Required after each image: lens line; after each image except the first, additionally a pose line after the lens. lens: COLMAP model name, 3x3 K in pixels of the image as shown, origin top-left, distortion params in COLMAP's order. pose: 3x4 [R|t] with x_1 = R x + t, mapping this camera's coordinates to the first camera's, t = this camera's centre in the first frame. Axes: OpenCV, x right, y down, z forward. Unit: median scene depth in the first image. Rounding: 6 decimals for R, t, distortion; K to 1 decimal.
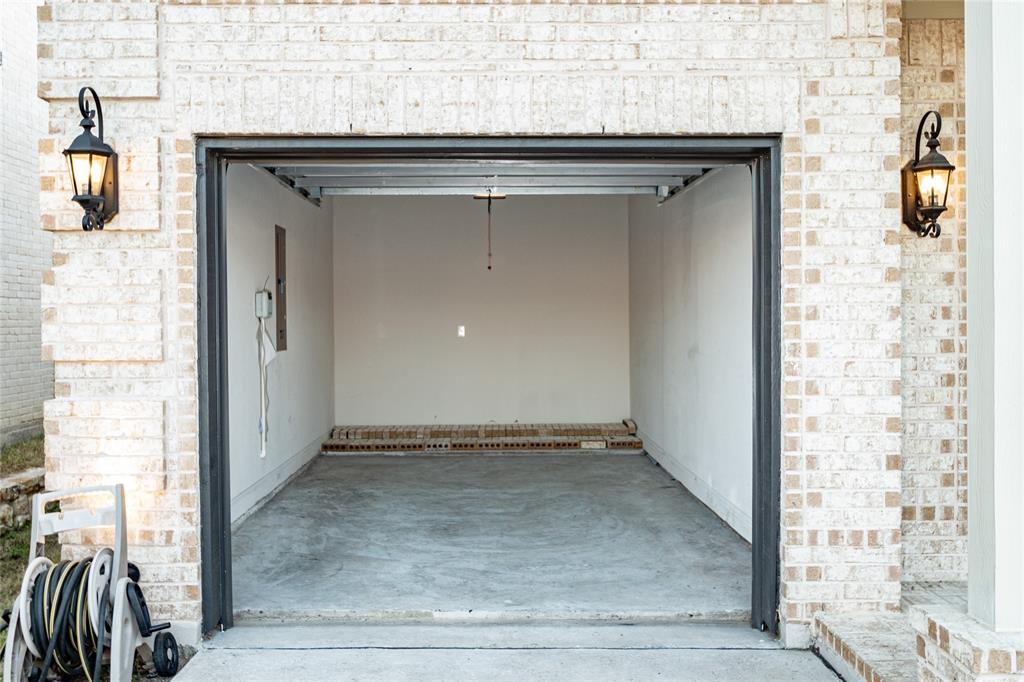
lens RADIAL K [[981.8, 0, 512.6], [0, 981.8, 332.0], [0, 0, 1]] dist [-0.002040, 0.000000]
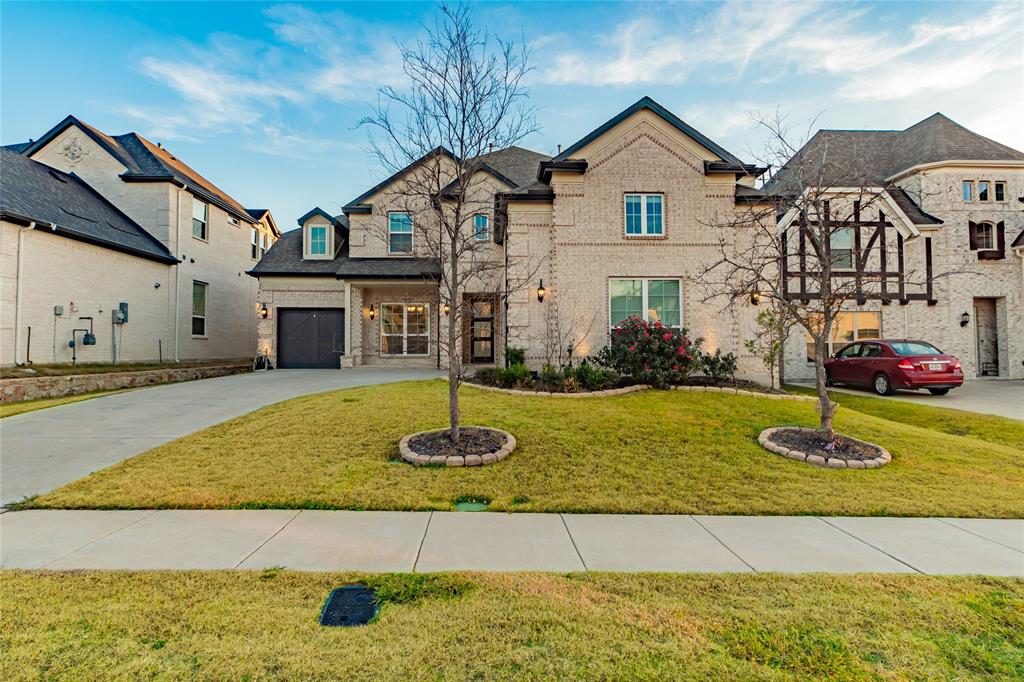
lens RADIAL K [[566.9, 0, 506.7], [0, 566.9, 331.1], [0, 0, 1]] dist [0.002582, -0.000122]
pose [[0.999077, 0.004270, 0.042747, 1.421219], [-0.002414, 0.999056, -0.043369, 0.205770], [-0.042892, 0.043226, 0.998144, -3.880934]]
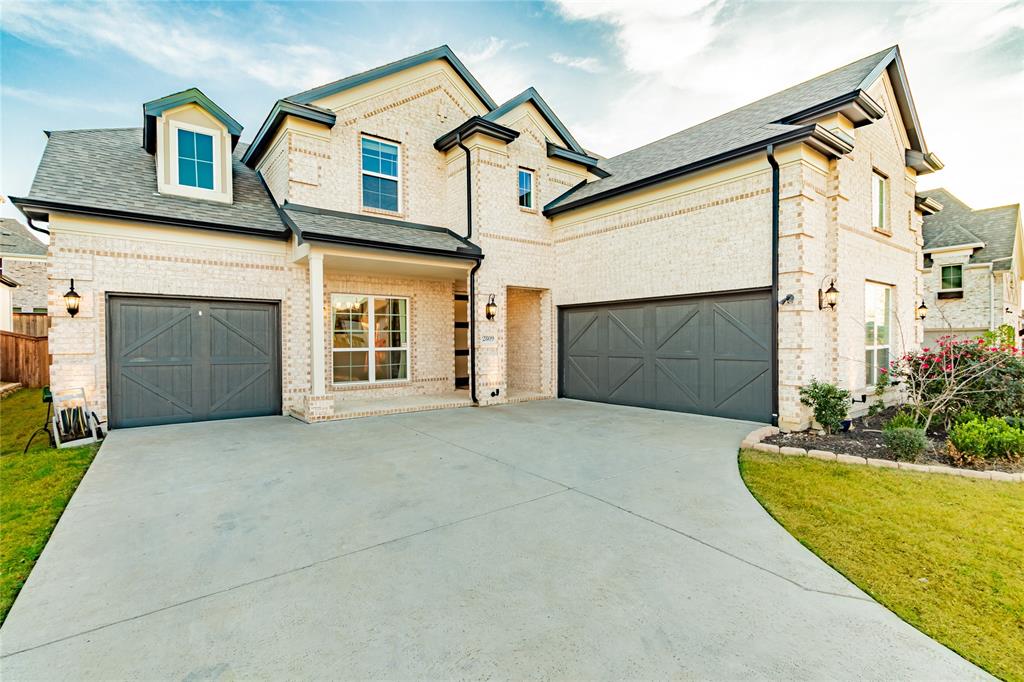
lens RADIAL K [[488.2, 0, 520.5], [0, 488.2, 345.0], [0, 0, 1]] dist [0.011584, -0.002964]
pose [[0.780456, -0.005840, 0.625184, -0.262530], [0.011129, 0.999928, -0.004552, 0.023019], [-0.625112, 0.010511, 0.780465, -1.382075]]
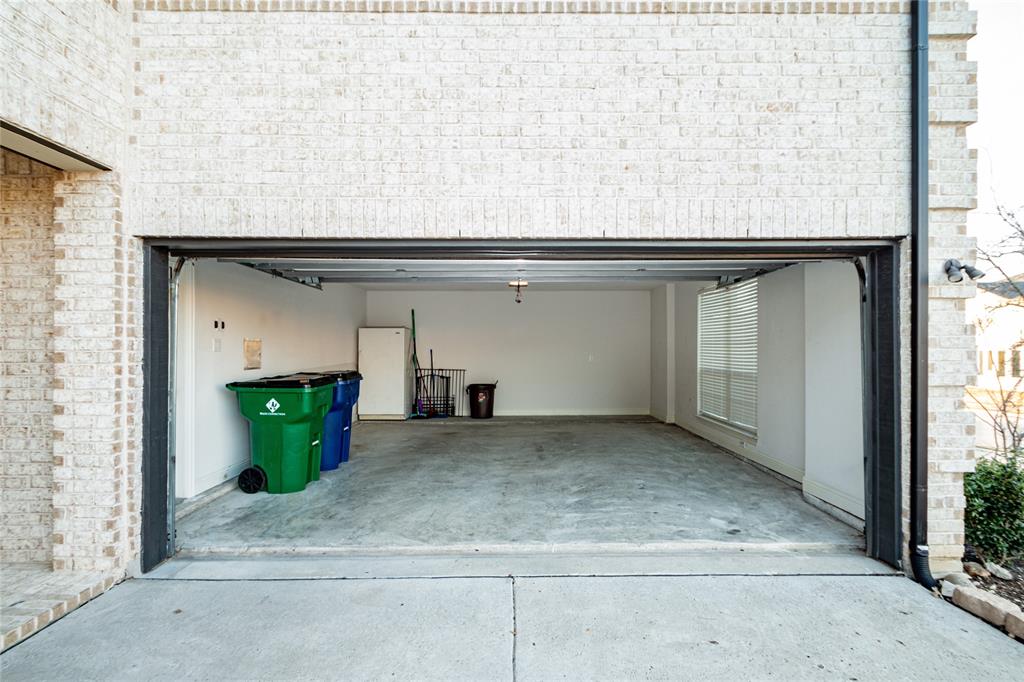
lens RADIAL K [[488.2, 0, 510.3], [0, 488.2, 344.9], [0, 0, 1]] dist [0.011584, -0.002964]
pose [[-0.014820, 0.008954, 0.999850, 0.836451], [0.013575, 0.999870, -0.008753, -0.027066], [-0.999798, 0.013444, -0.014940, 0.060858]]
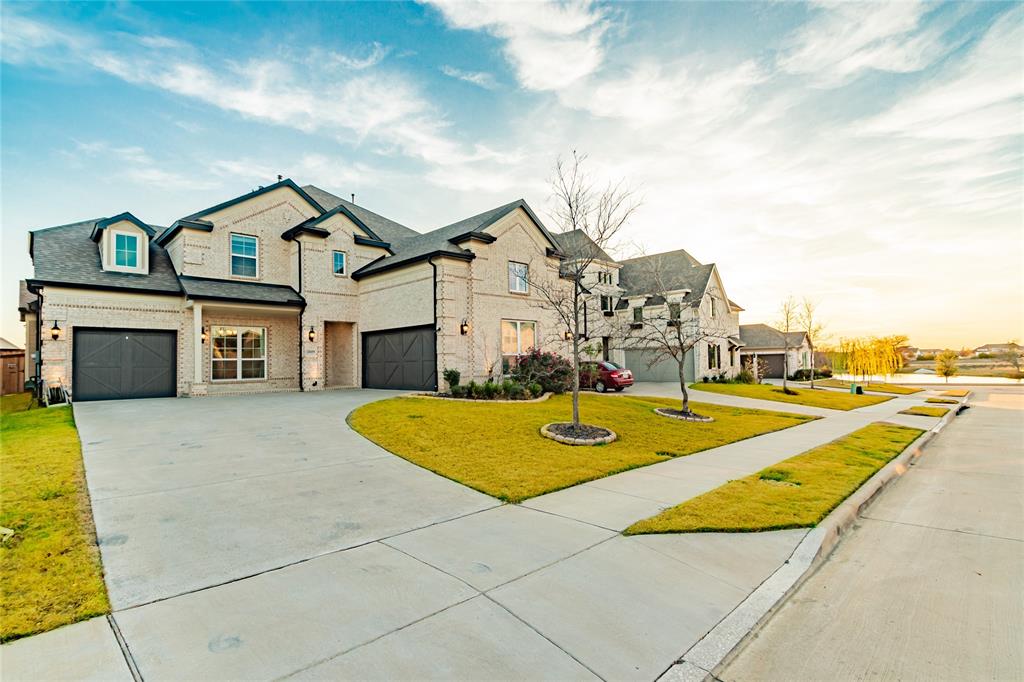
lens RADIAL K [[488.2, 0, 521.6], [0, 488.2, 345.9], [0, 0, 1]] dist [0.011584, -0.002964]
pose [[0.698415, 0.017789, 0.715472, -0.586276], [0.023637, 0.998572, -0.047902, 0.168652], [-0.715303, 0.050367, 0.696997, -3.565633]]
